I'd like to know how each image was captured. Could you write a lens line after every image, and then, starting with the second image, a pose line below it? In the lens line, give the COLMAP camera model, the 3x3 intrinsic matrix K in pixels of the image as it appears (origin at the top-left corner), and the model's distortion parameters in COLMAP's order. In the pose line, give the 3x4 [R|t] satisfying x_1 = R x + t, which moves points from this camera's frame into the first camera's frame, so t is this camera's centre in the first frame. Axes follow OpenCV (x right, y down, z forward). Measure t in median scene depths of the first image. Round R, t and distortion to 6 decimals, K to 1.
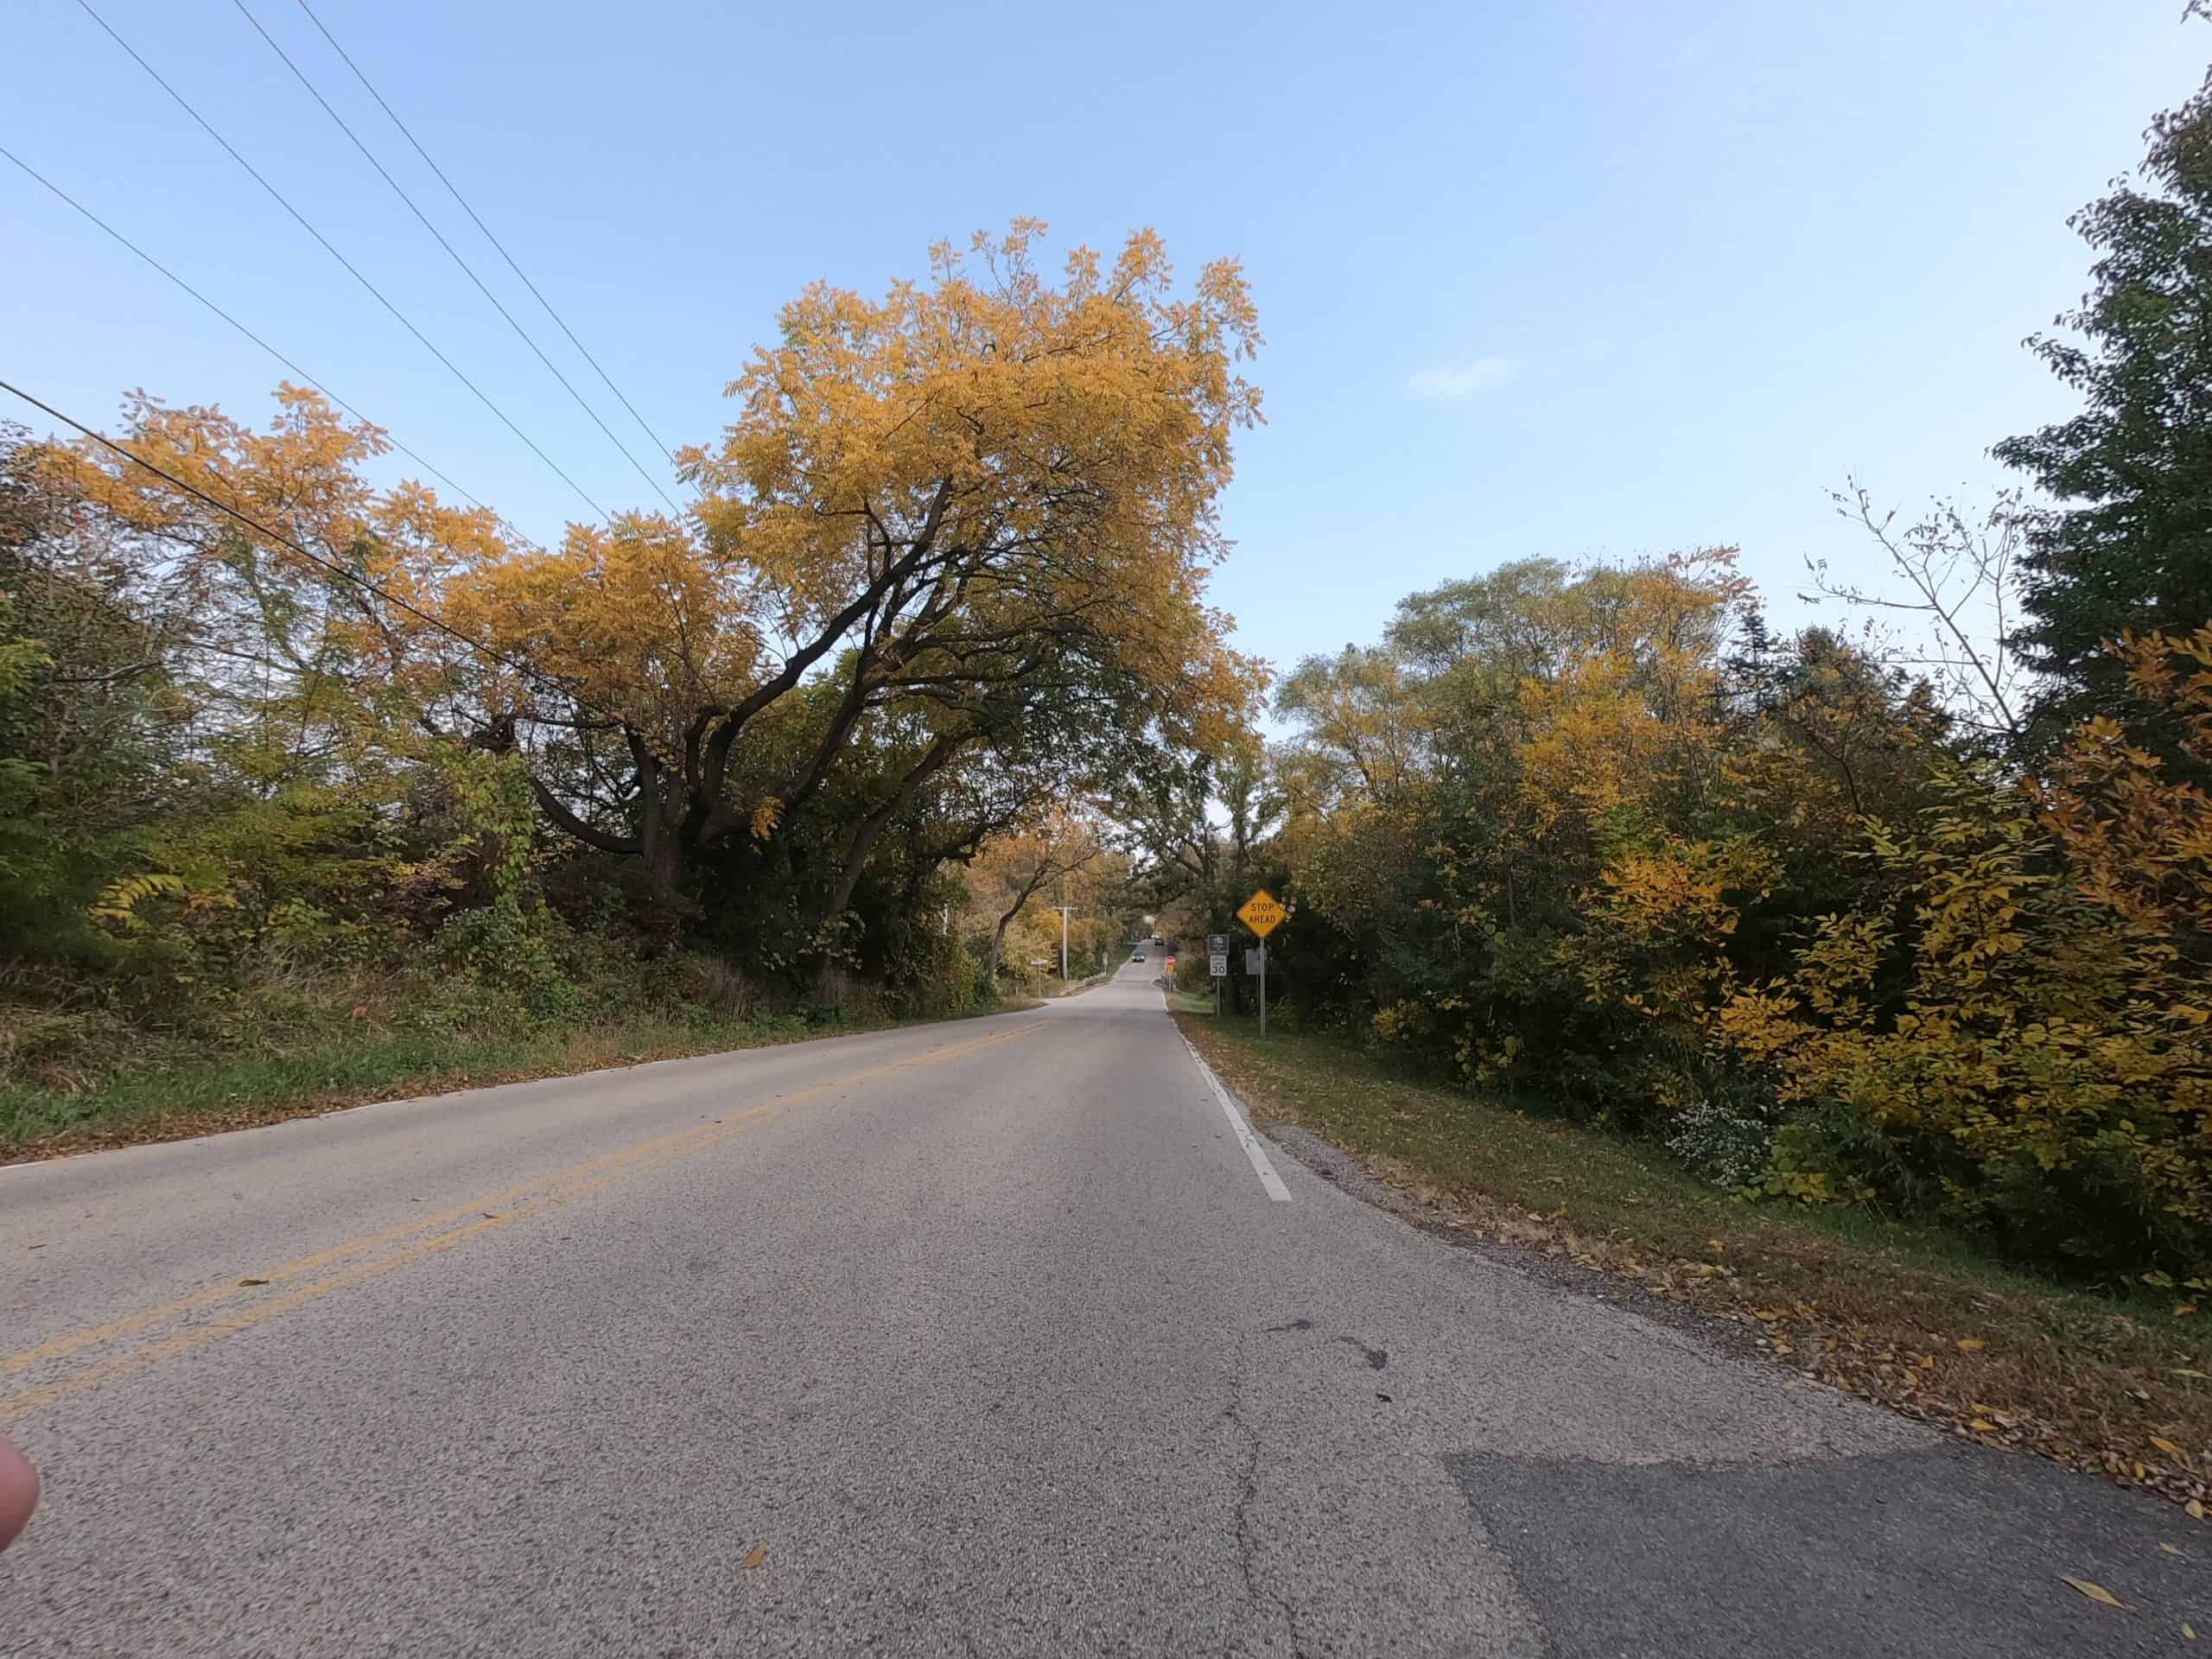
lens RADIAL K [[925.0, 0, 1110.2], [0, 925.0, 862.3], [0, 0, 1]] dist [-0.000620, 0.000653]
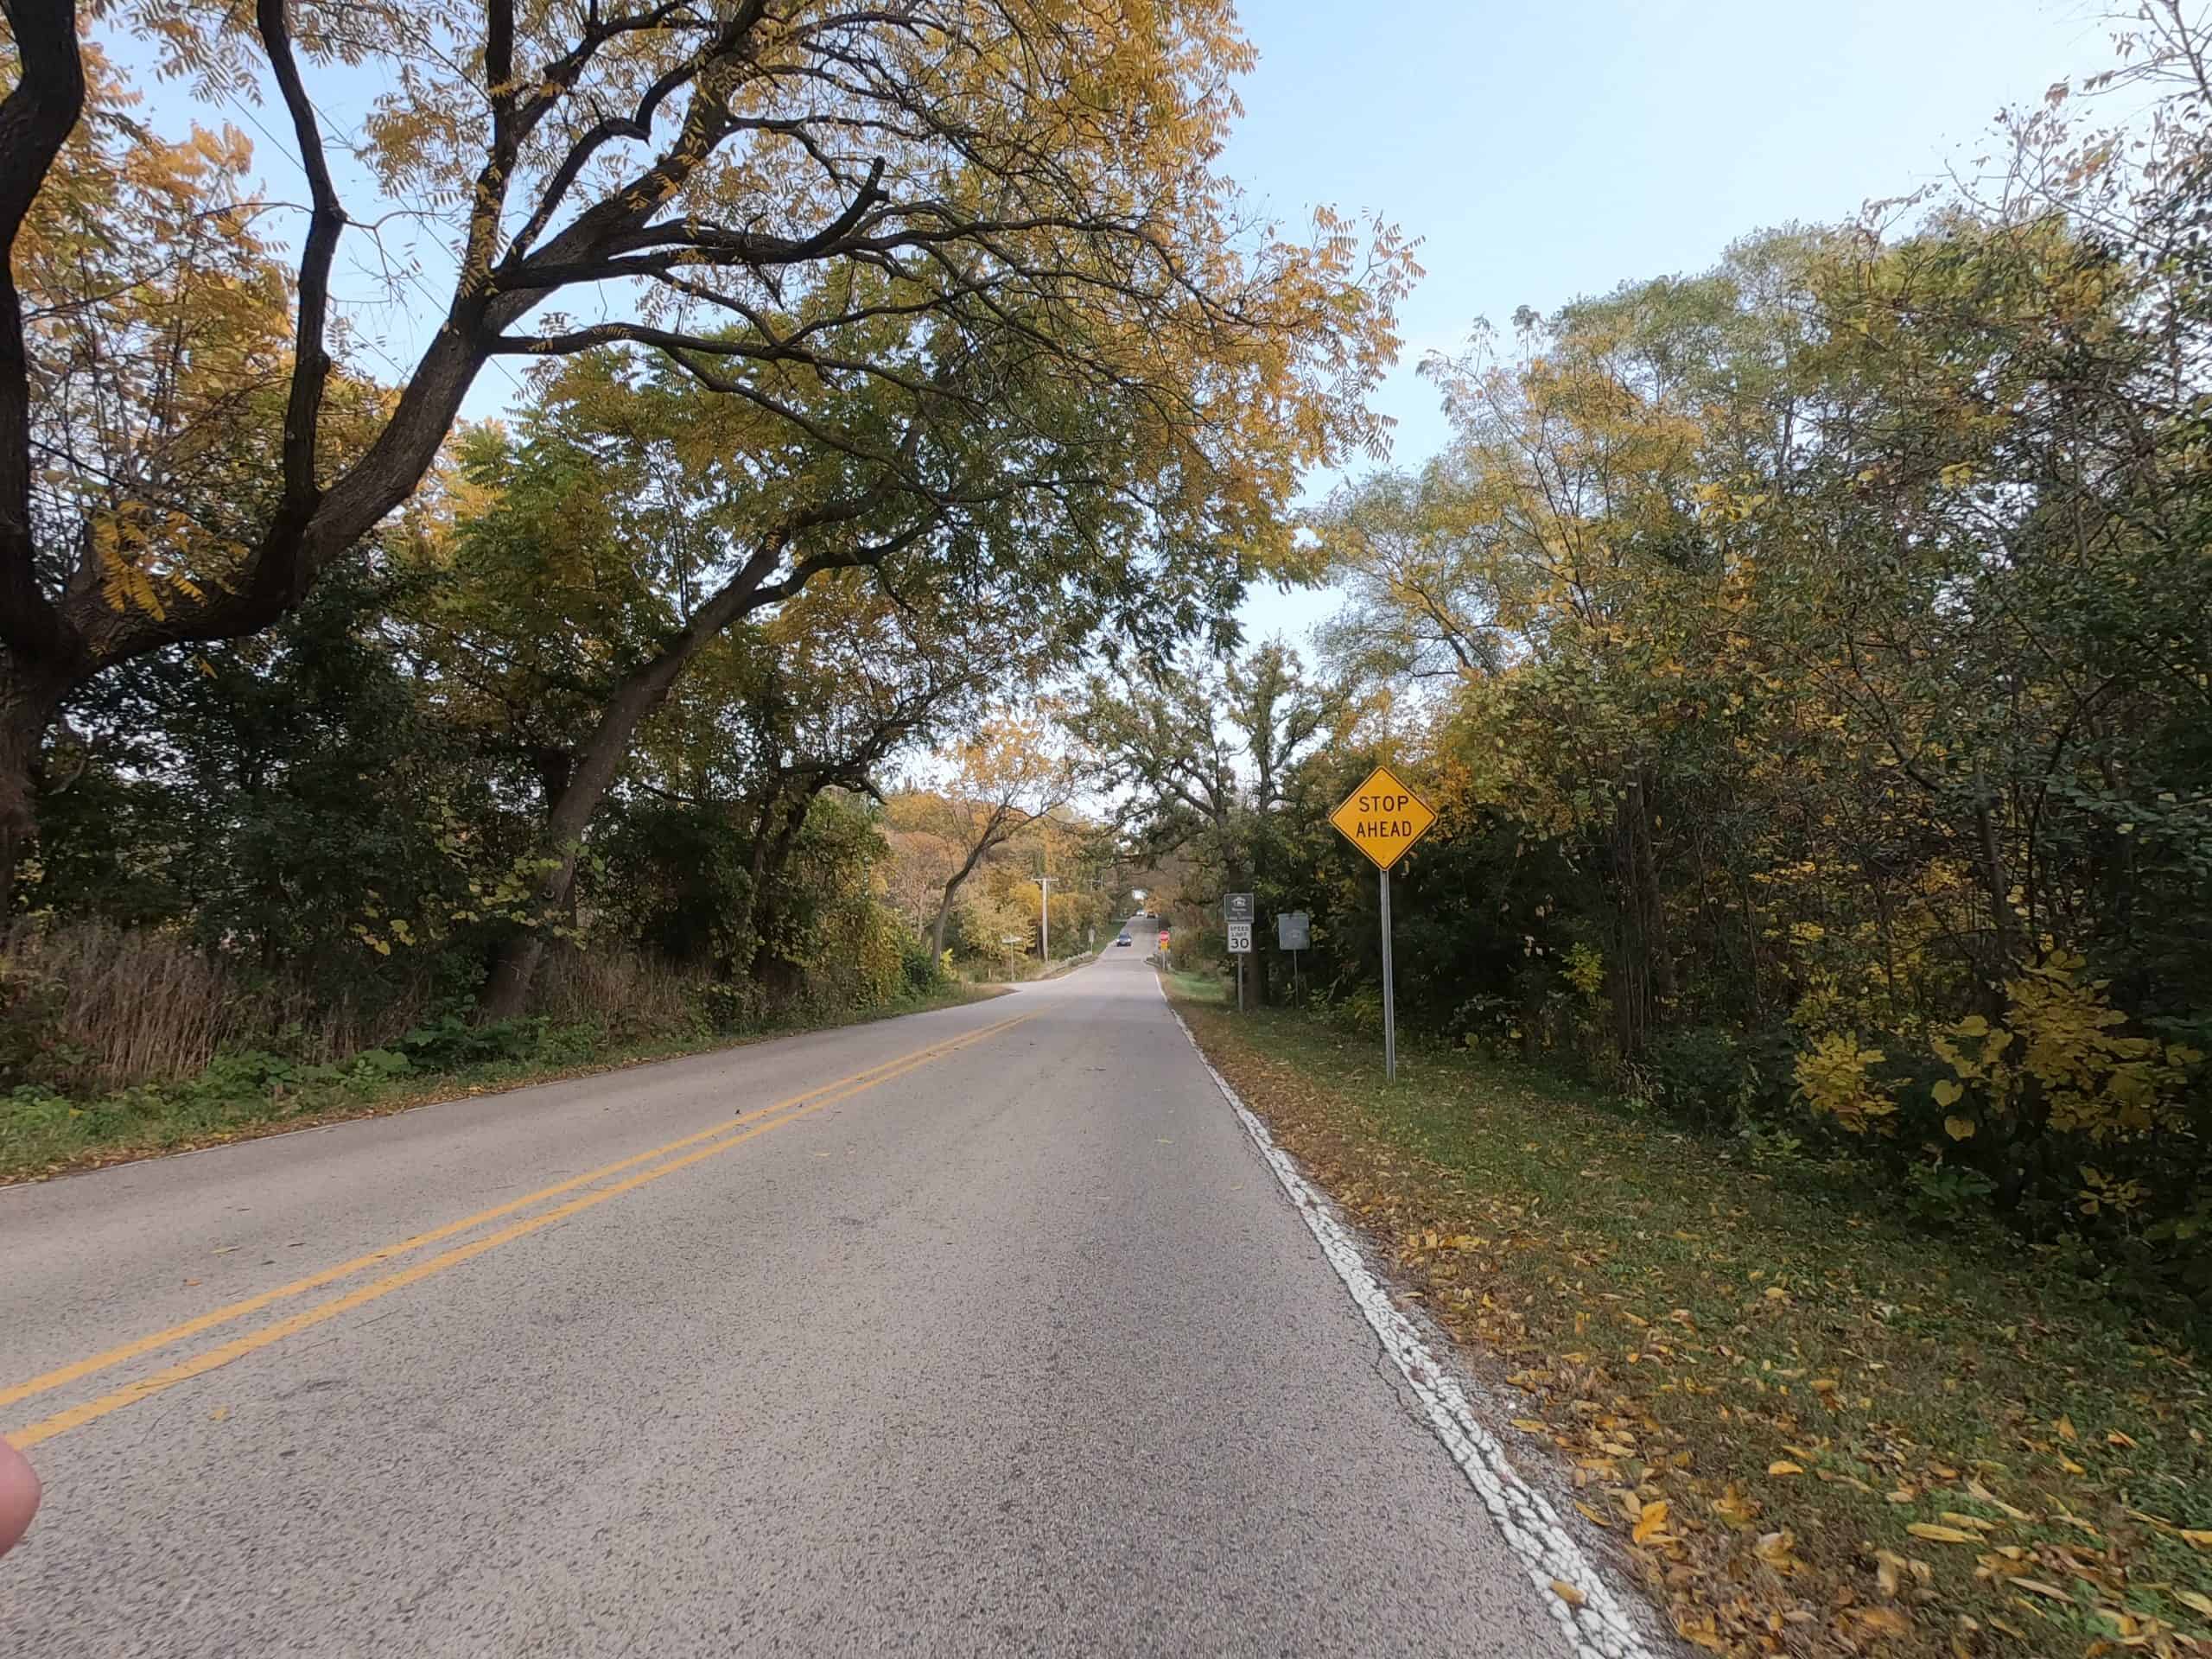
lens RADIAL K [[925.0, 0, 1110.2], [0, 925.0, 862.3], [0, 0, 1]] dist [-0.000620, 0.000653]
pose [[0.999794, -0.016034, 0.012465, 0.009193], [0.015748, 0.999617, 0.022762, 0.033630], [-0.012825, -0.022561, 0.999663, 0.270637]]
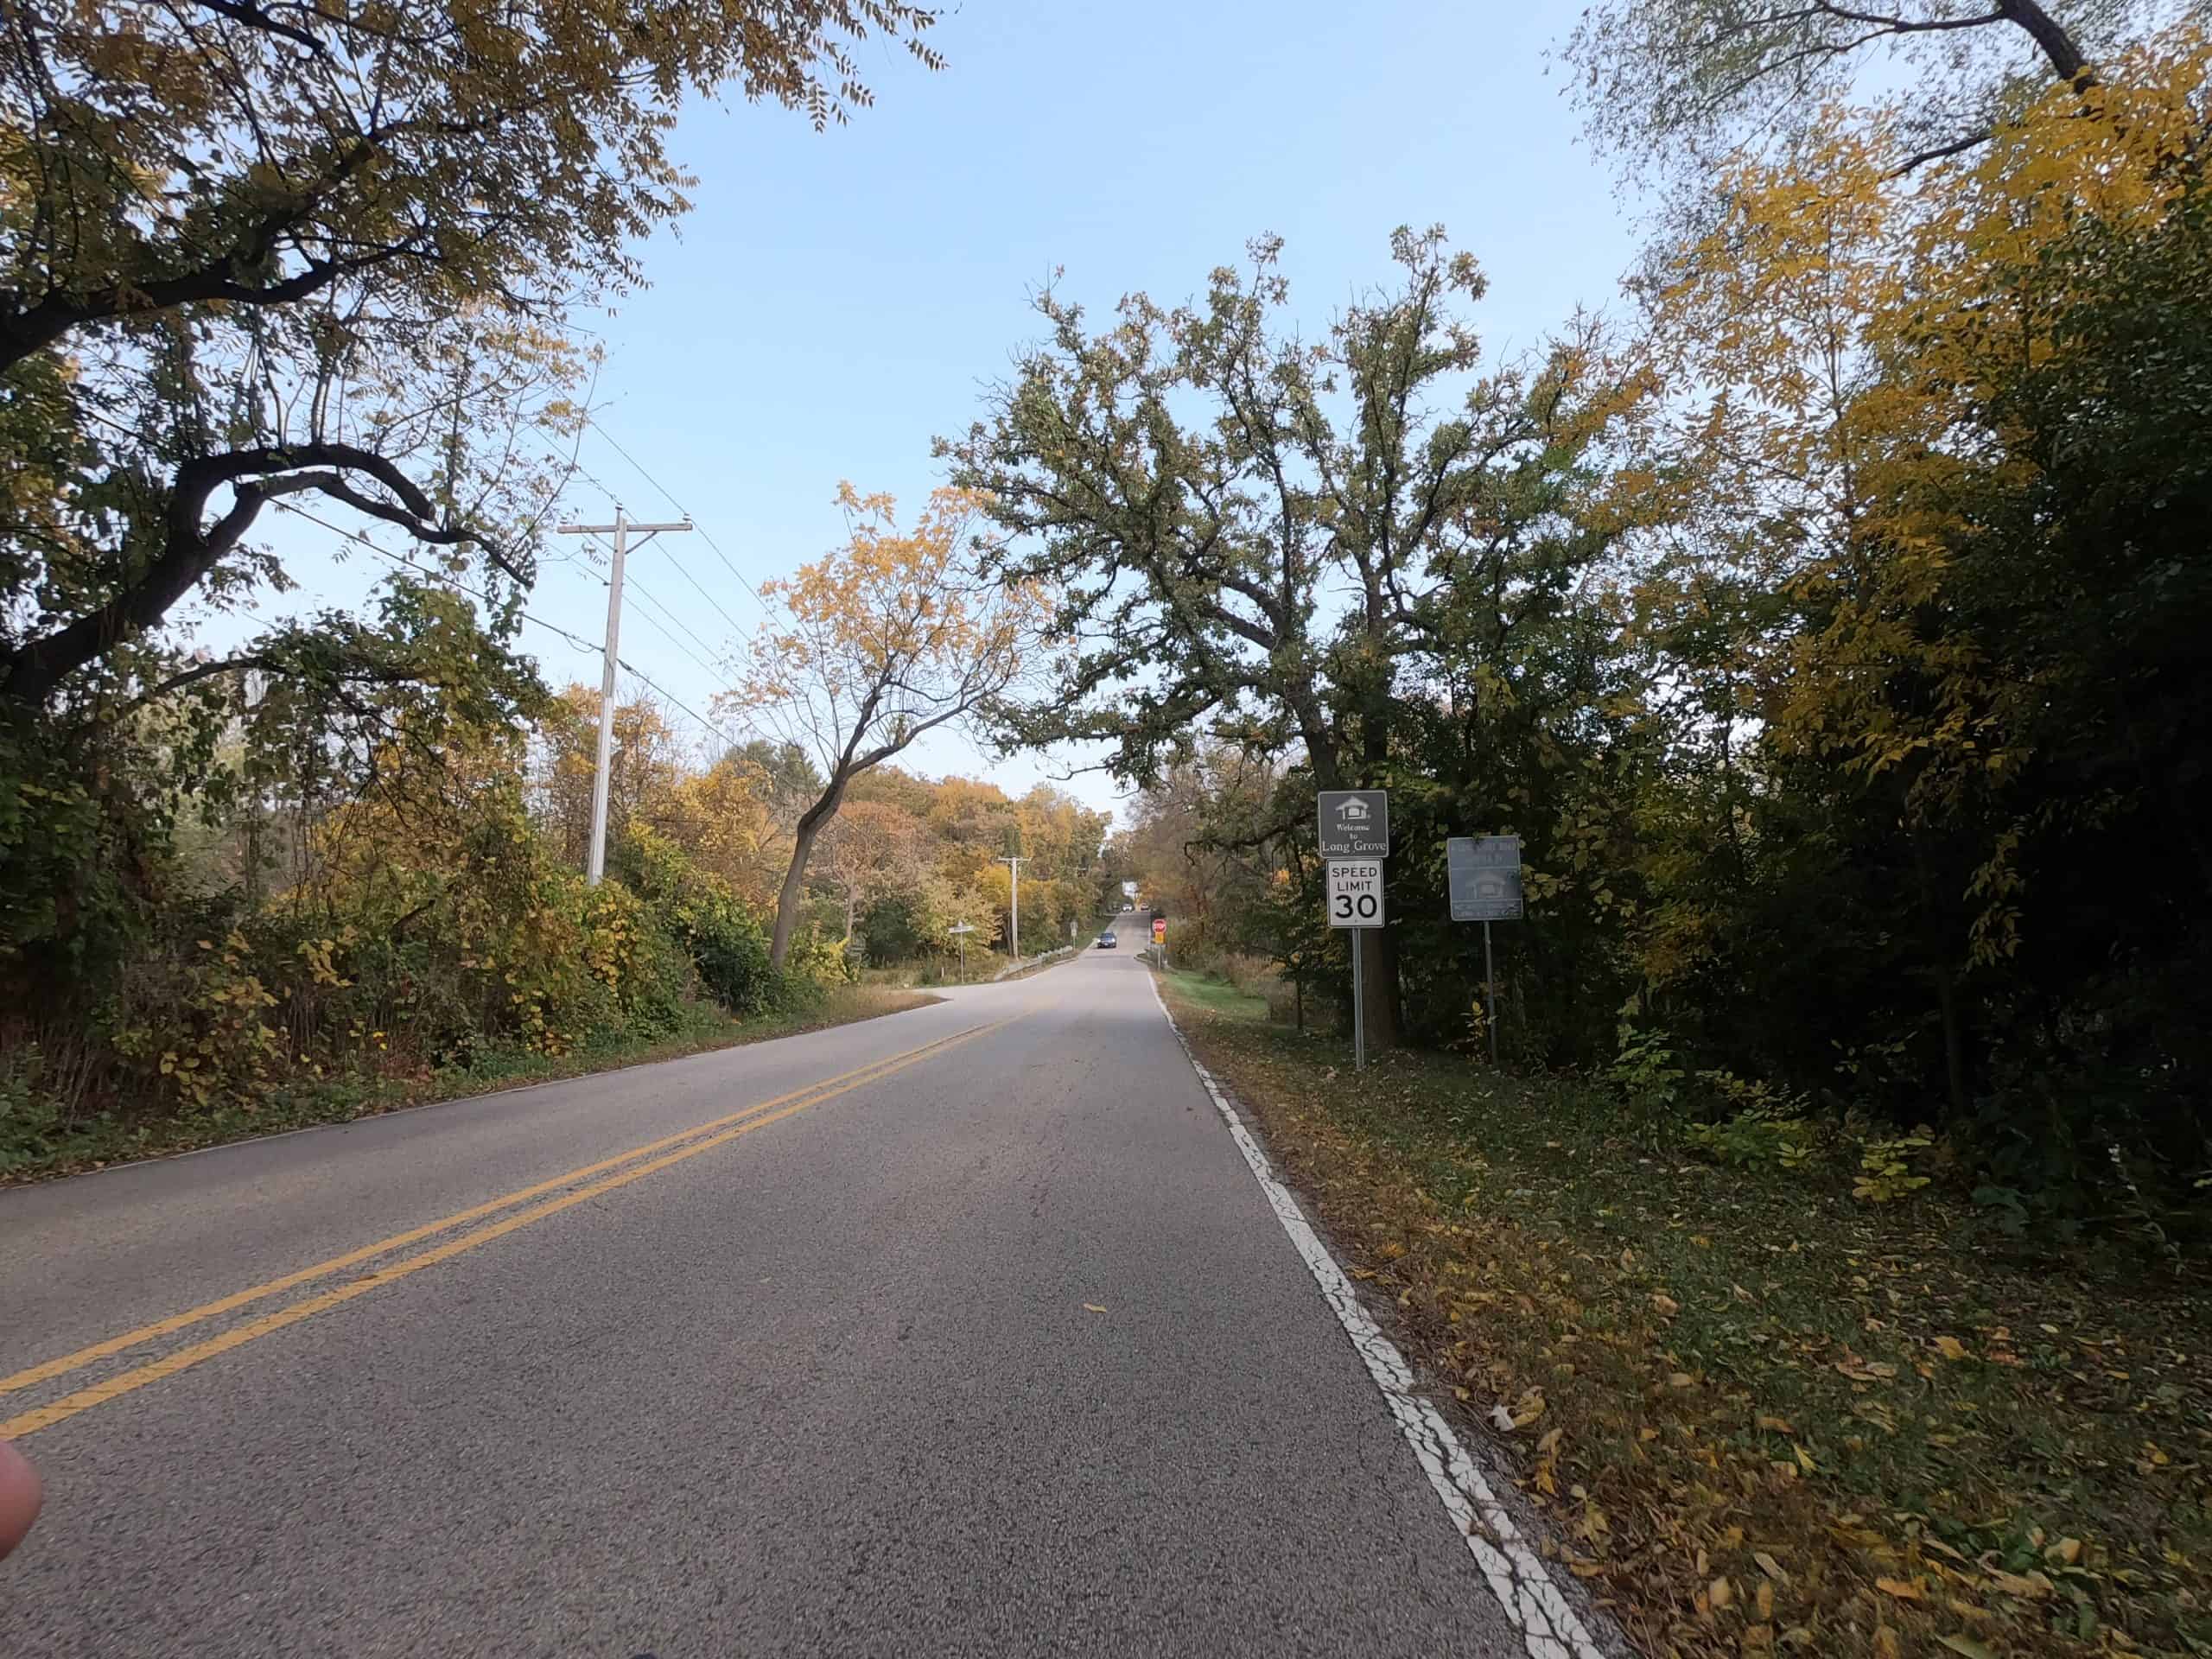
lens RADIAL K [[925.0, 0, 1110.2], [0, 925.0, 862.3], [0, 0, 1]] dist [-0.000620, 0.000653]
pose [[0.999666, -0.014531, 0.021374, 0.028854], [0.014005, 0.999601, 0.024544, 0.085434], [-0.021722, -0.024237, 0.999470, 0.642337]]
